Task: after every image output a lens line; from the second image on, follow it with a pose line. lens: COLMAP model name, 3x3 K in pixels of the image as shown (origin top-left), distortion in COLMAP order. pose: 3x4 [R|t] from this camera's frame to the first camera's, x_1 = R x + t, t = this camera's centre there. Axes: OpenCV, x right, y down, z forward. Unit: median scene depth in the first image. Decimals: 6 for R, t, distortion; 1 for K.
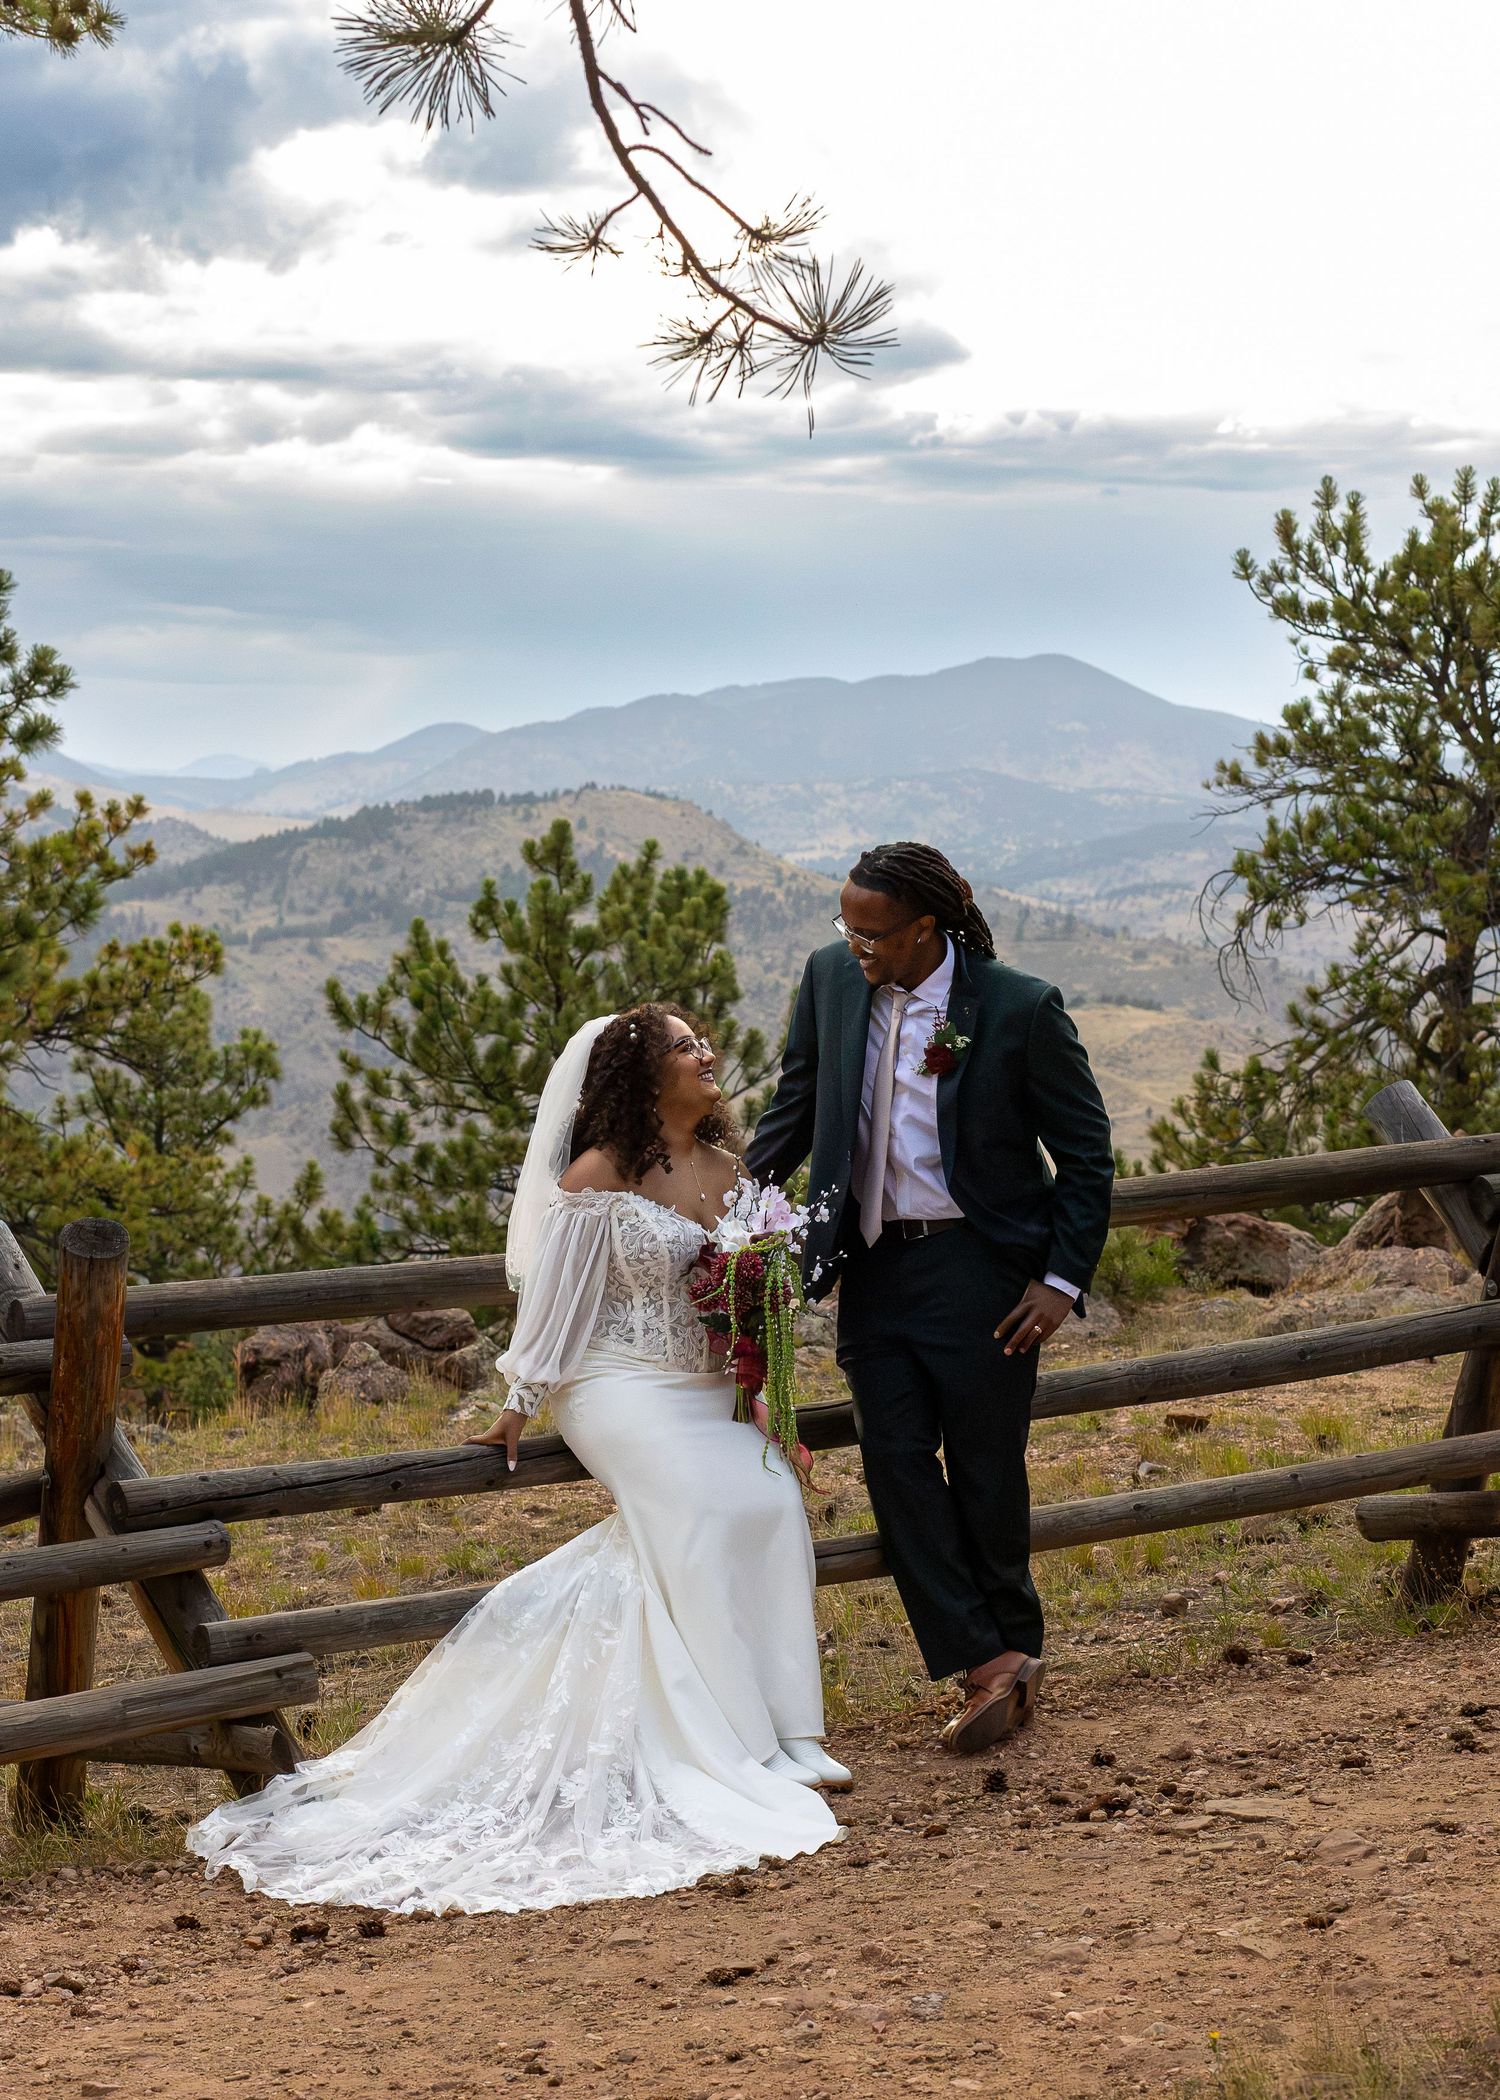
lens RADIAL K [[5332.3, 0, 748.2], [0, 5332.3, 1038.2], [0, 0, 1]] dist [0.009553, 0.000000]
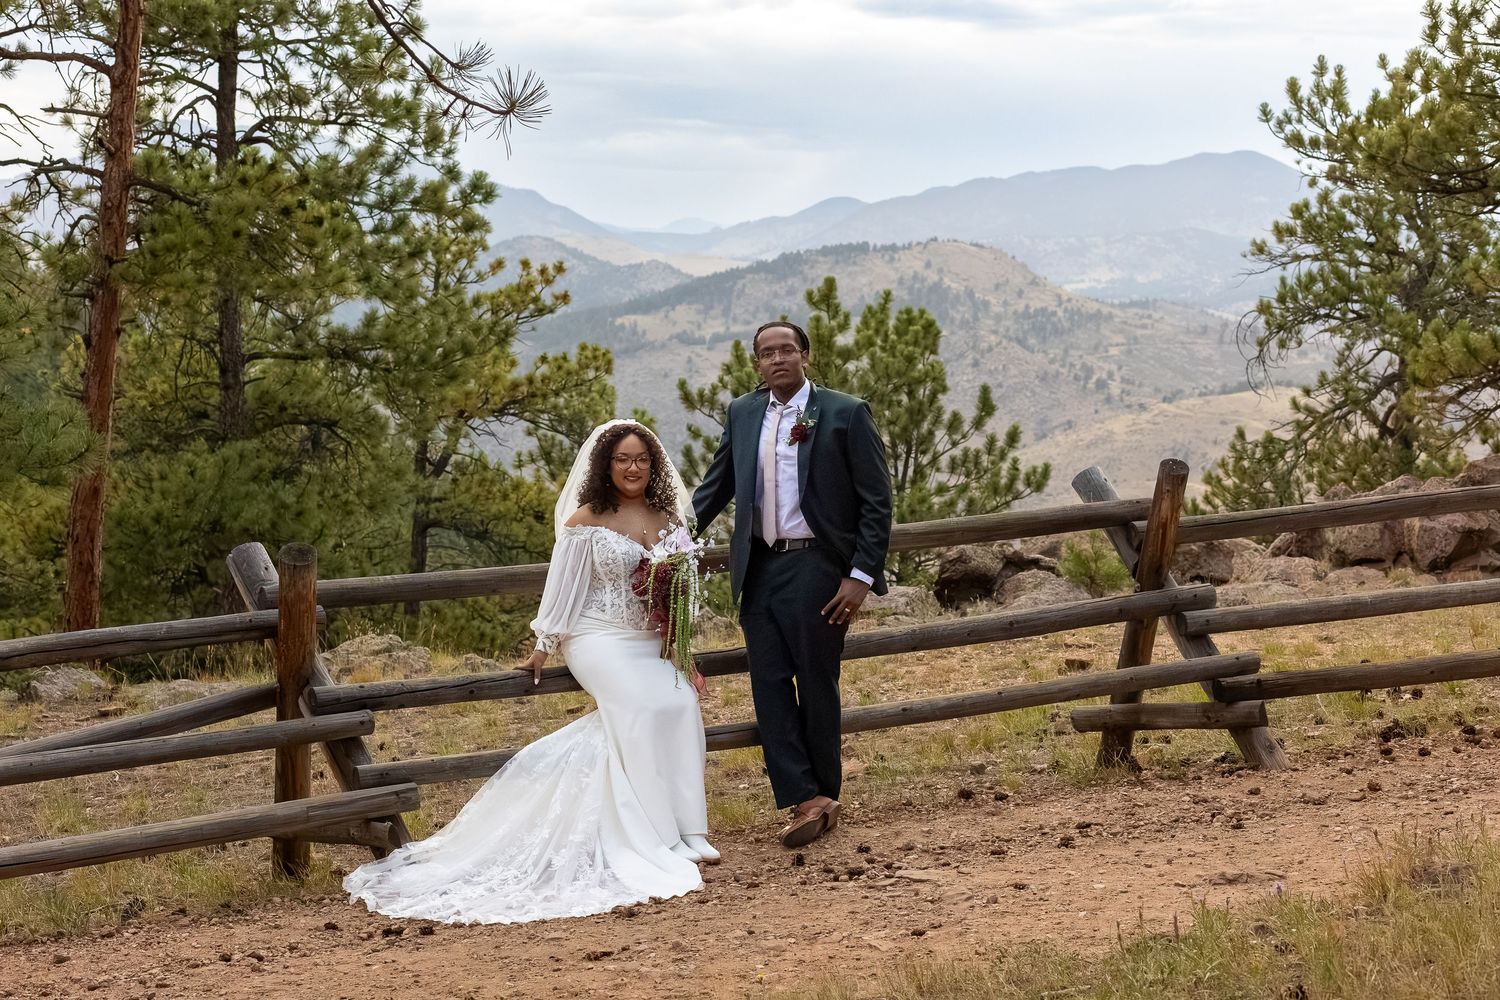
lens RADIAL K [[3604.6, 0, 751.4], [0, 3604.6, 508.1], [0, 0, 1]] dist [-0.008628, 0.000000]
pose [[0.996070, 0.006974, -0.088292, 0.110979], [-0.004433, 0.999571, 0.028948, -0.011252], [0.088456, -0.028442, 0.995674, -0.165560]]
